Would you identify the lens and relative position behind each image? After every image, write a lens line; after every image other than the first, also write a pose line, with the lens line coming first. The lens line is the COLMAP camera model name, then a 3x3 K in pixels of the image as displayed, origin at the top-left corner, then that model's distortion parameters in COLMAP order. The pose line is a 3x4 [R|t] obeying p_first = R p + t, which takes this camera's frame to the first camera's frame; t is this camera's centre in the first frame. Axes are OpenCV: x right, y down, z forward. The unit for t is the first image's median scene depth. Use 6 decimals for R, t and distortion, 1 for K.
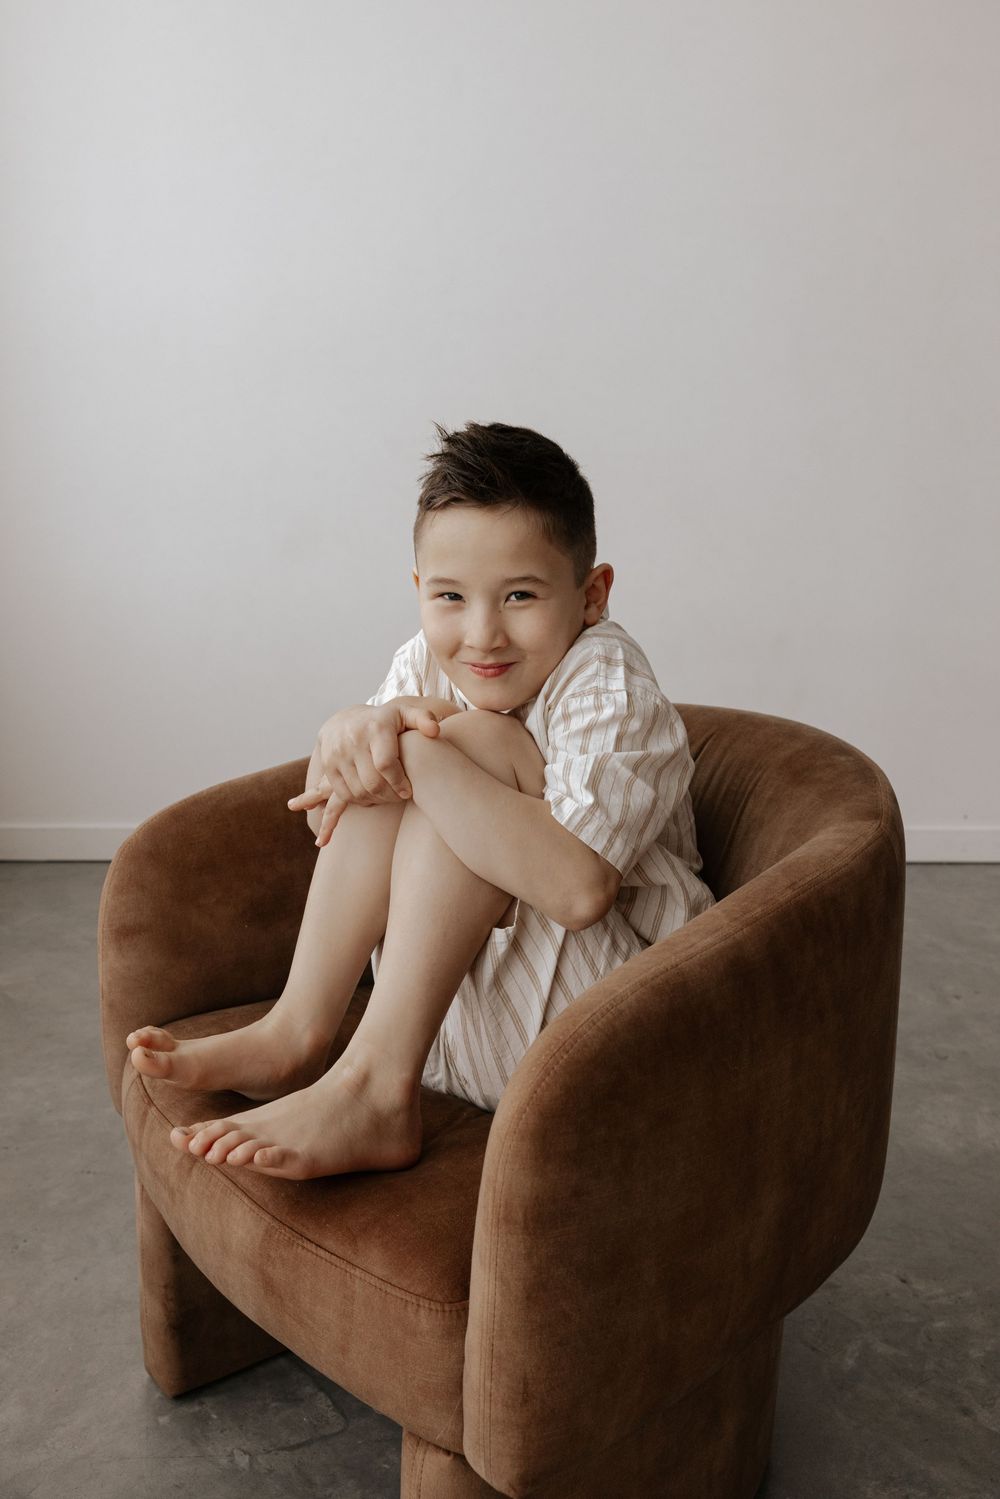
lens RADIAL K [[1362.3, 0, 492.7], [0, 1362.3, 694.9], [0, 0, 1]] dist [-0.012184, 0.012549]
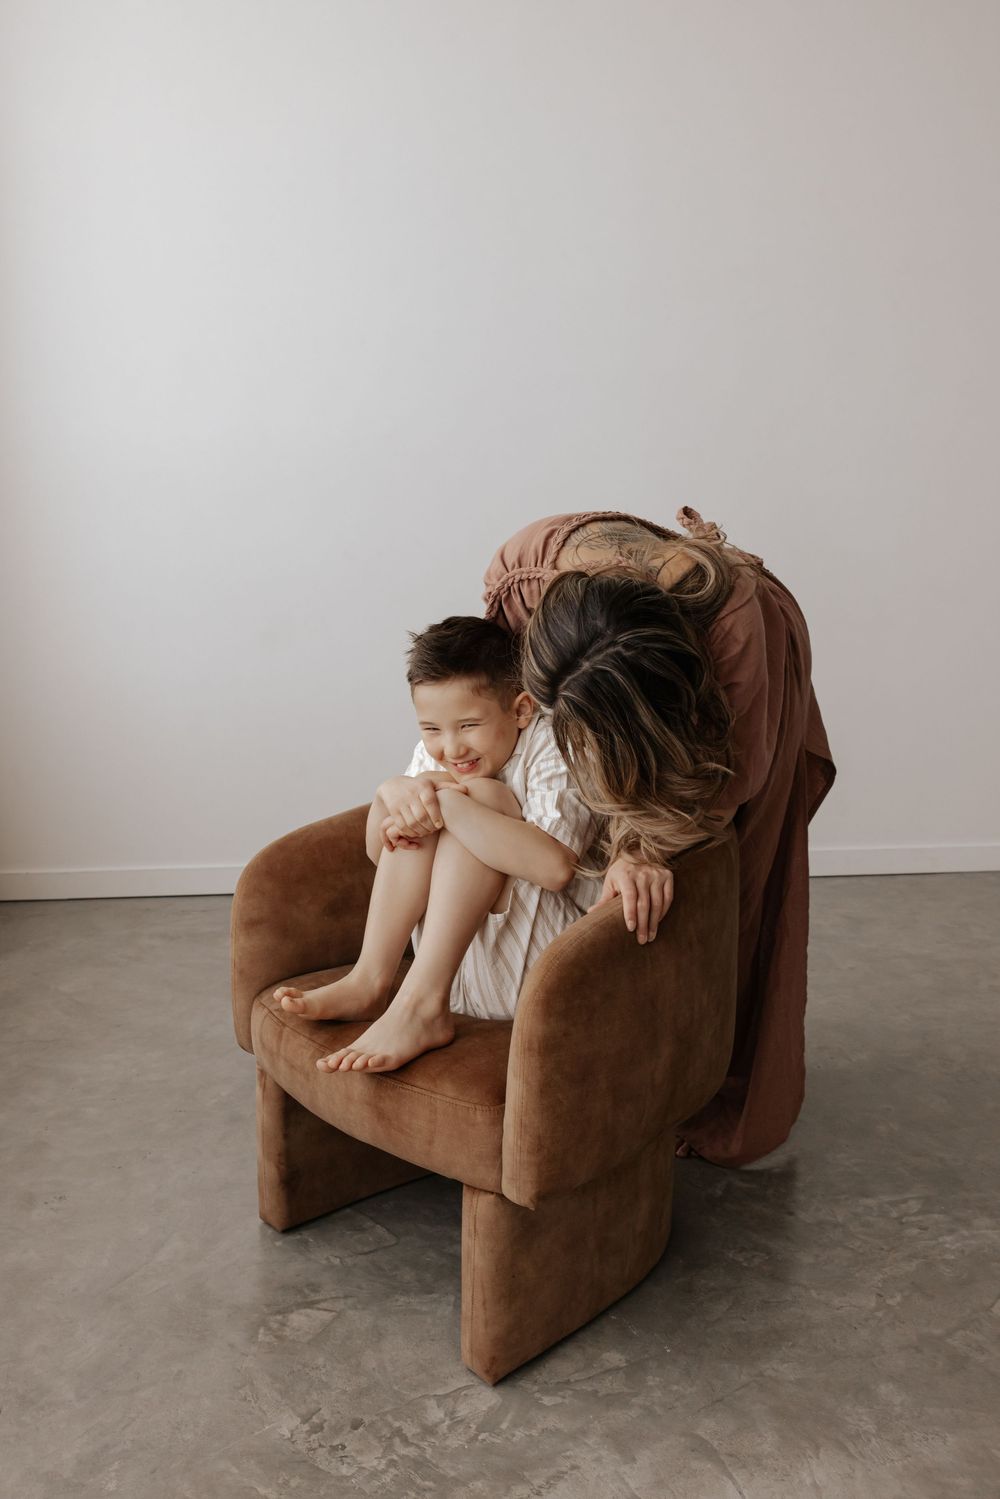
lens RADIAL K [[1362.3, 0, 492.7], [0, 1362.3, 694.9], [0, 0, 1]] dist [-0.012184, 0.012549]
pose [[0.995997, -0.019560, 0.087224, -0.134120], [0.022359, 0.999262, -0.031222, -0.033492], [-0.086549, 0.033047, 0.995699, -0.616012]]
